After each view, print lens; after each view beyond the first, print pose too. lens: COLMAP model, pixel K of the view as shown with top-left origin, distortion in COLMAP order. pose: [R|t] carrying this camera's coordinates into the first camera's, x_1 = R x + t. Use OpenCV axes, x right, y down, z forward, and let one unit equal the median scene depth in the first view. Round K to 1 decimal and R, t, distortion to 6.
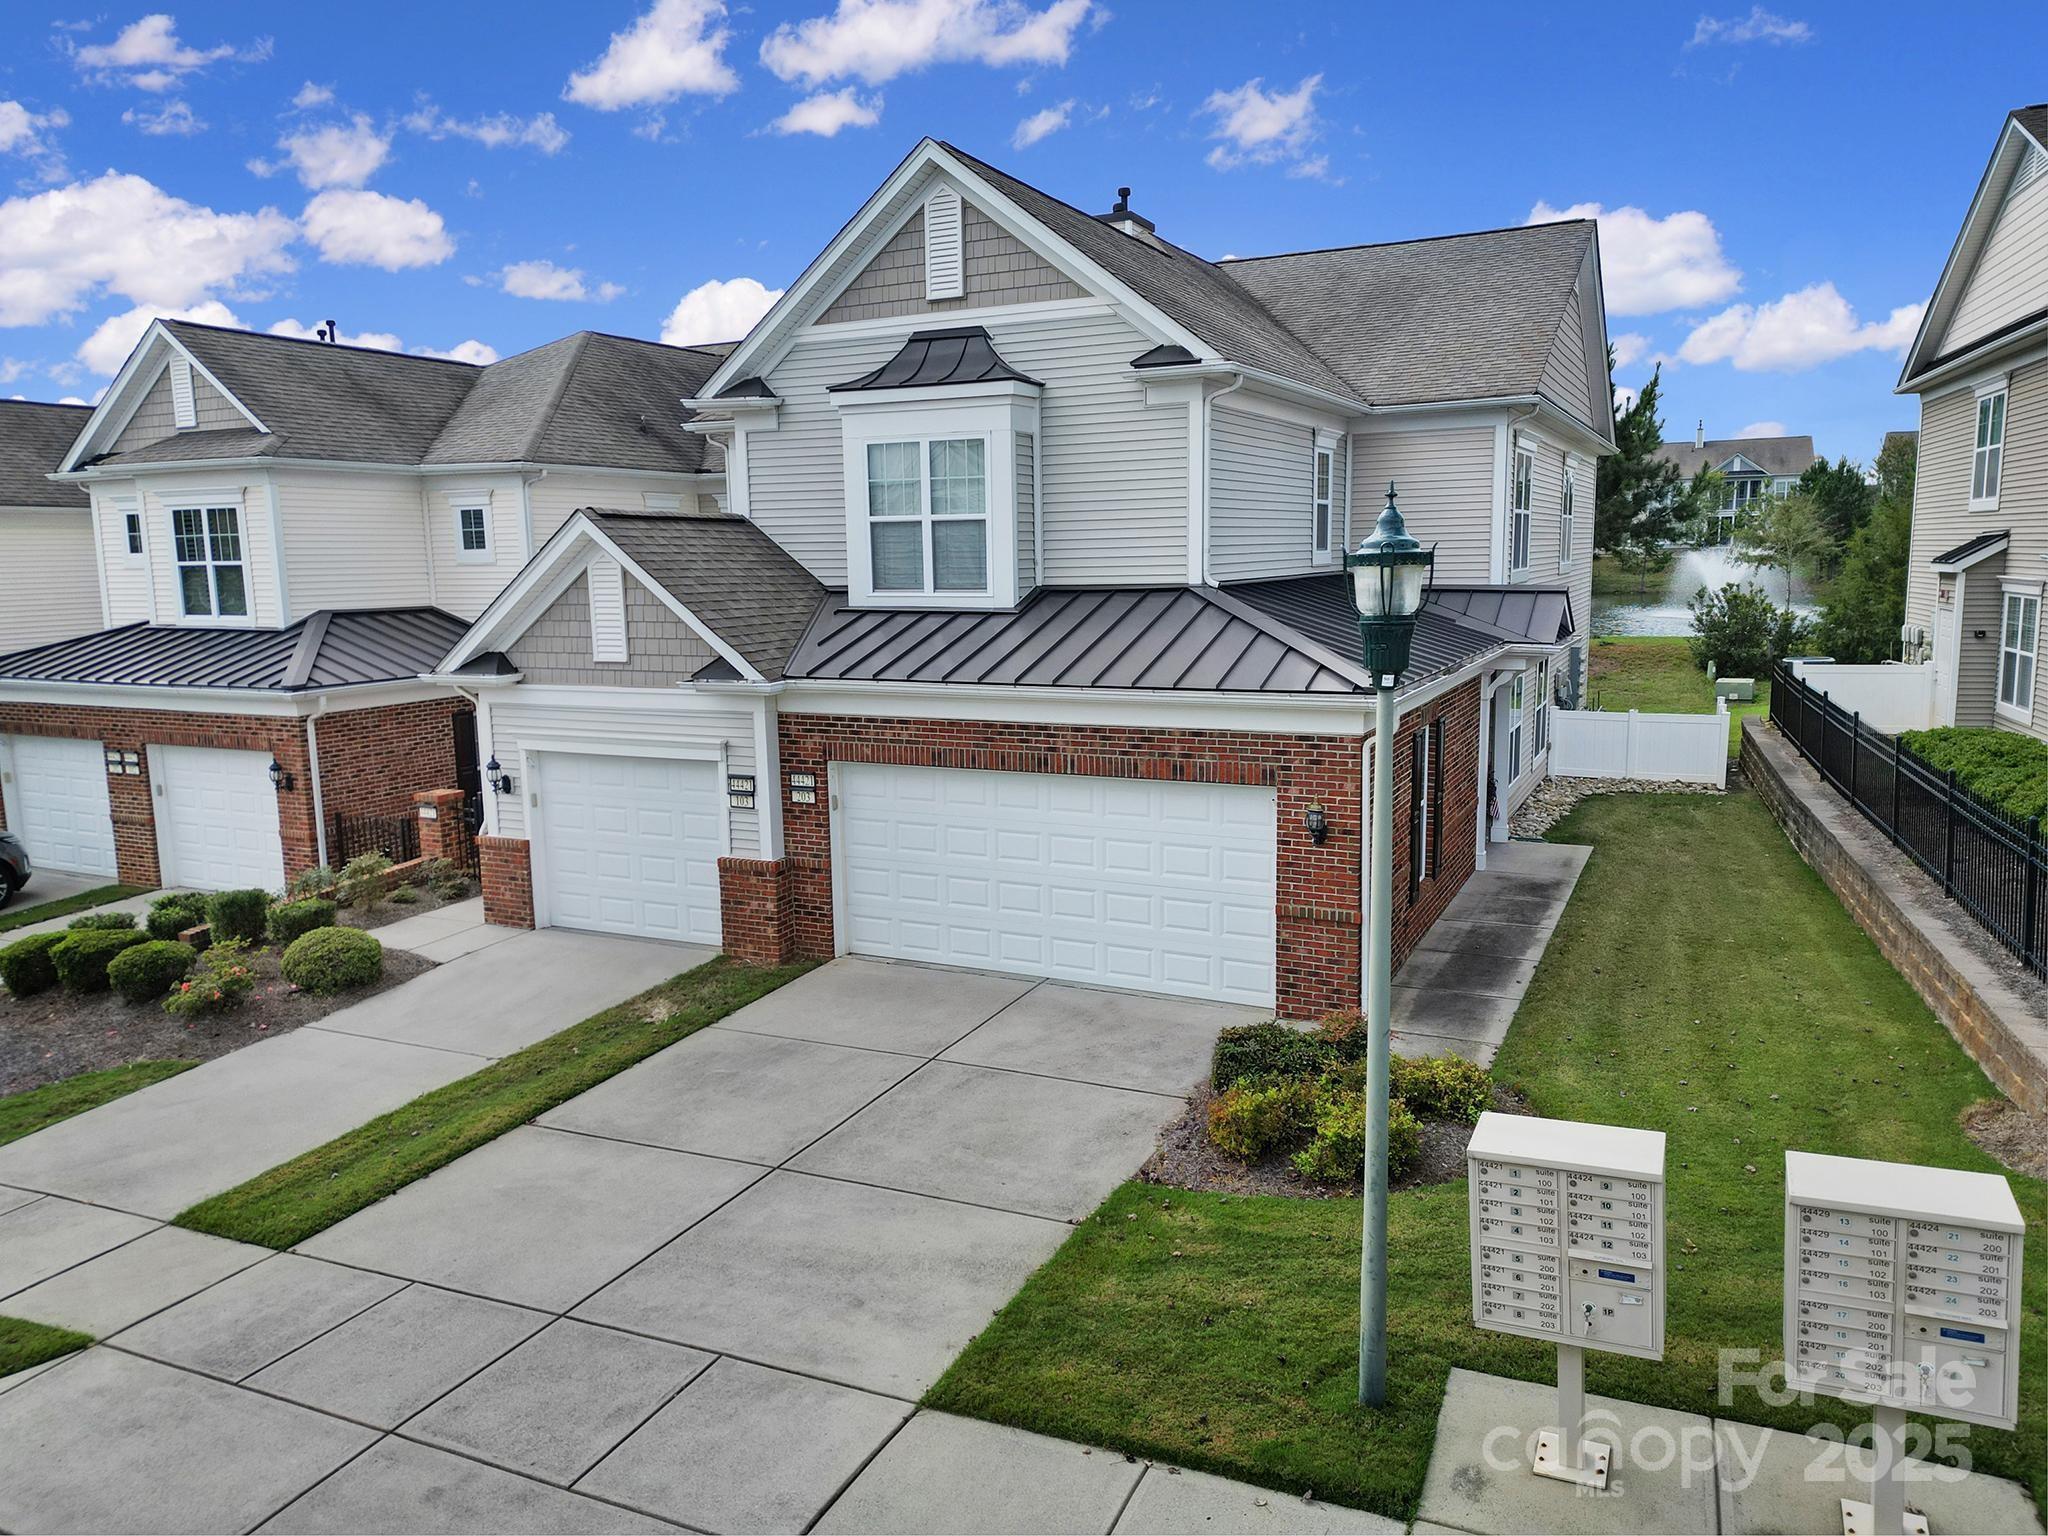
lens RADIAL K [[1421.7, 0, 1024.0], [0, 1421.7, 768.0], [0, 0, 1]] dist [0.078890, -0.077001]
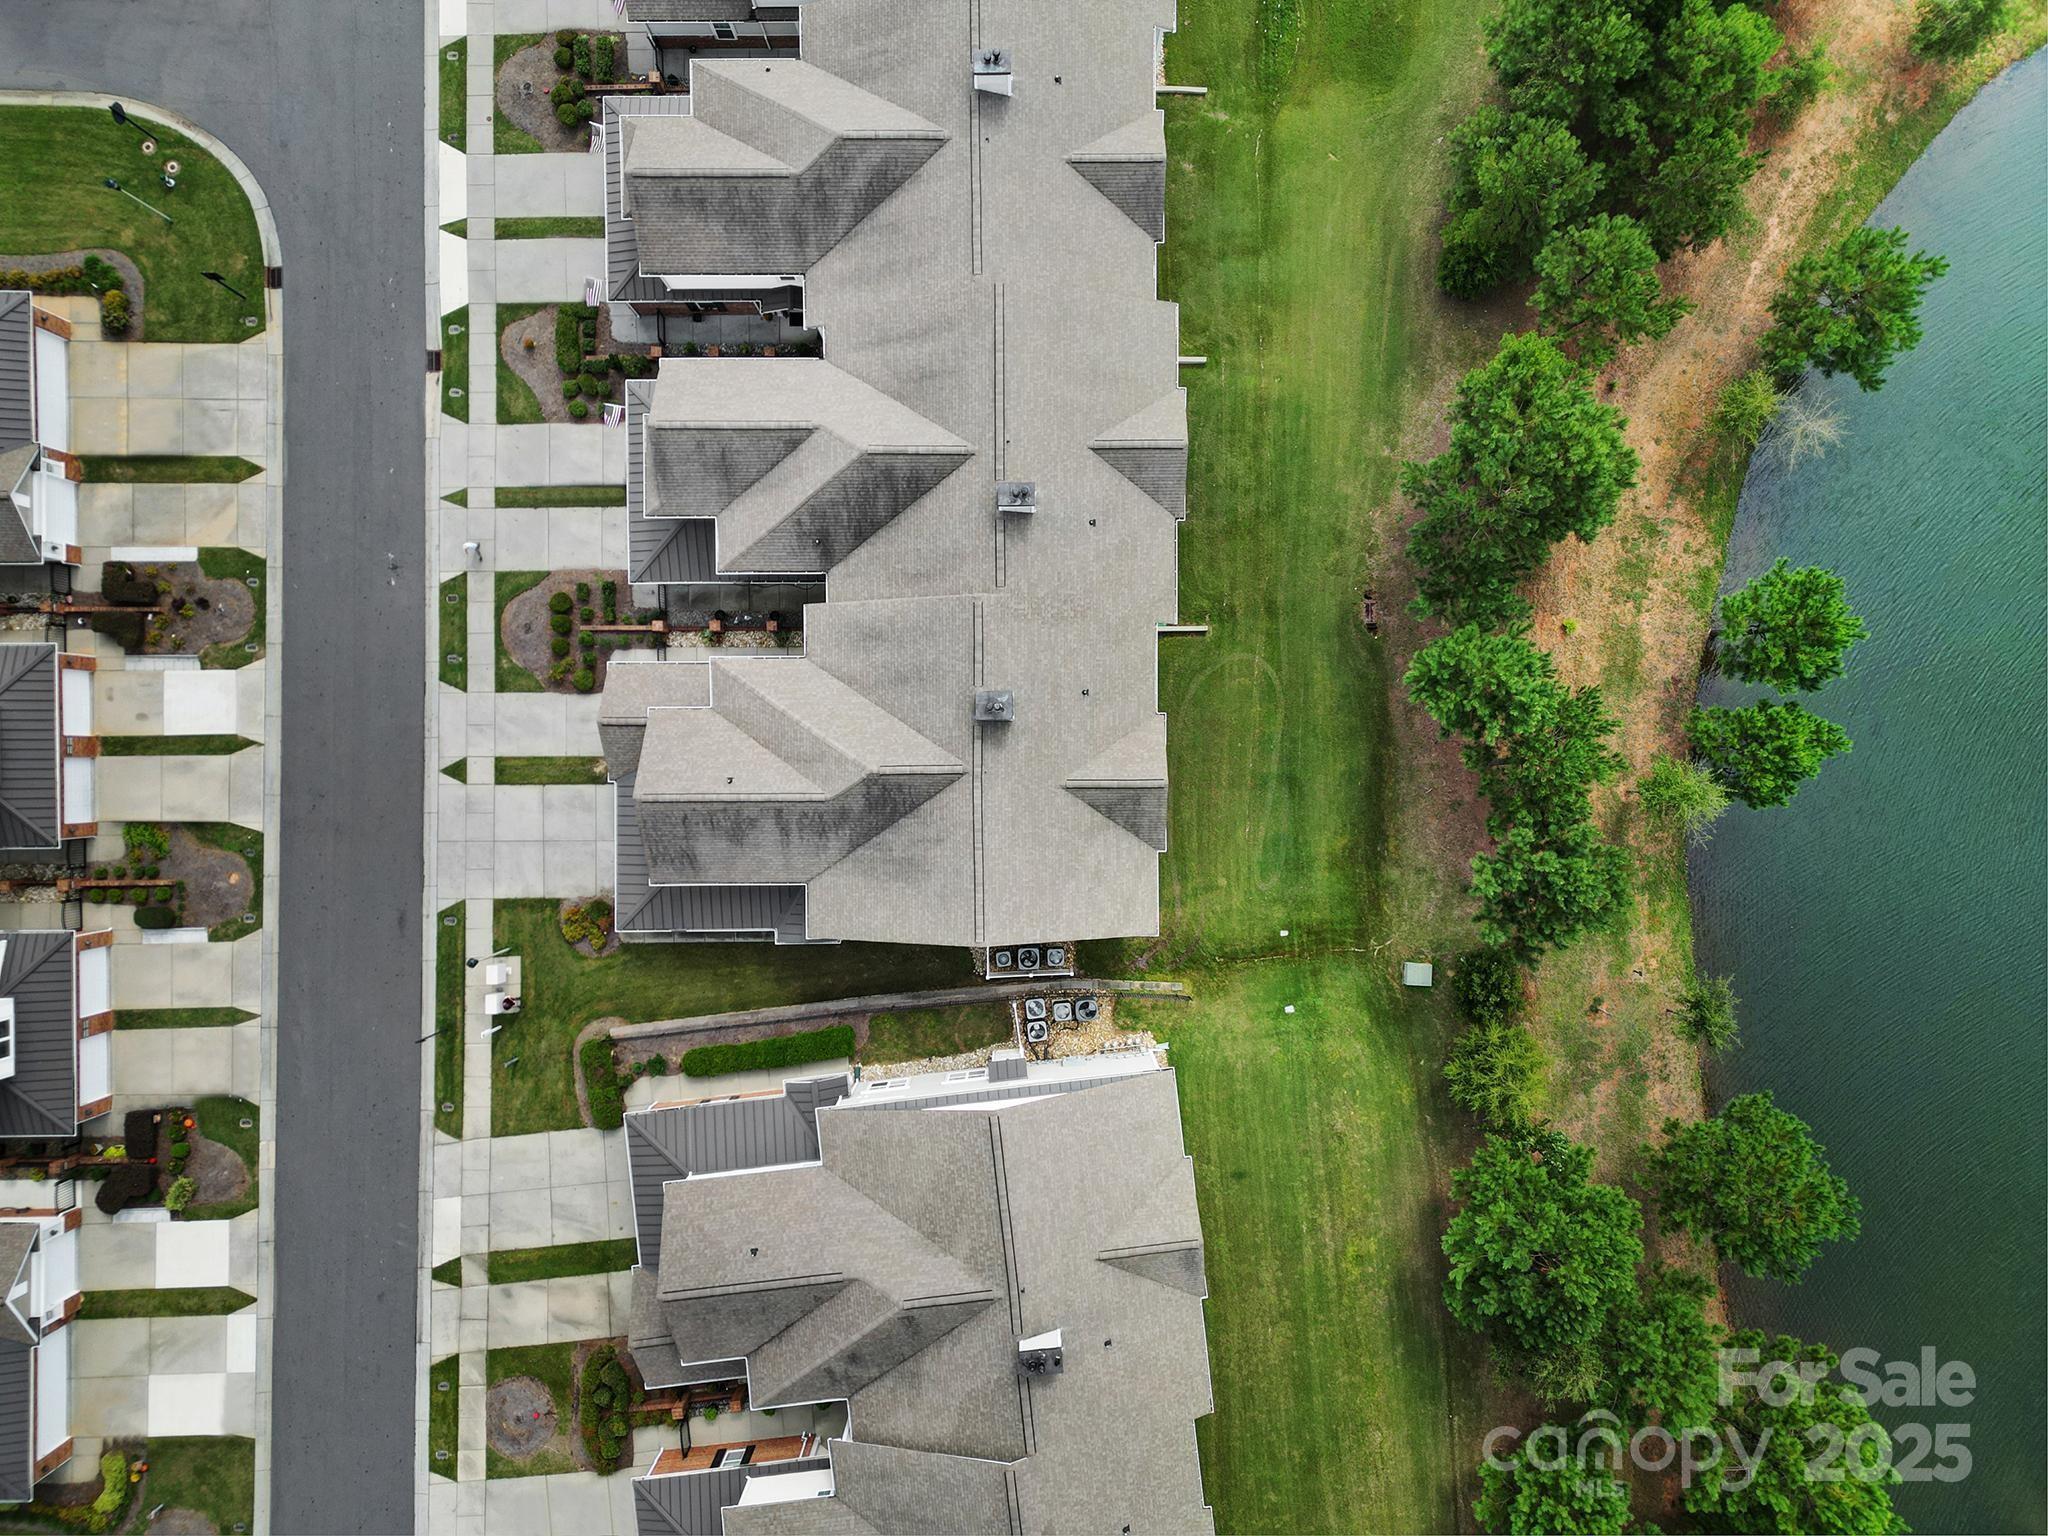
lens RADIAL K [[1421.7, 0, 1024.0], [0, 1421.7, 768.0], [0, 0, 1]] dist [0.078890, -0.077001]
pose [[0.448528, 0.893201, 0.031857, 0.177673], [-0.145342, 0.037723, 0.988662, -4.013488], [0.881872, -0.448072, 0.146740, 1.372423]]
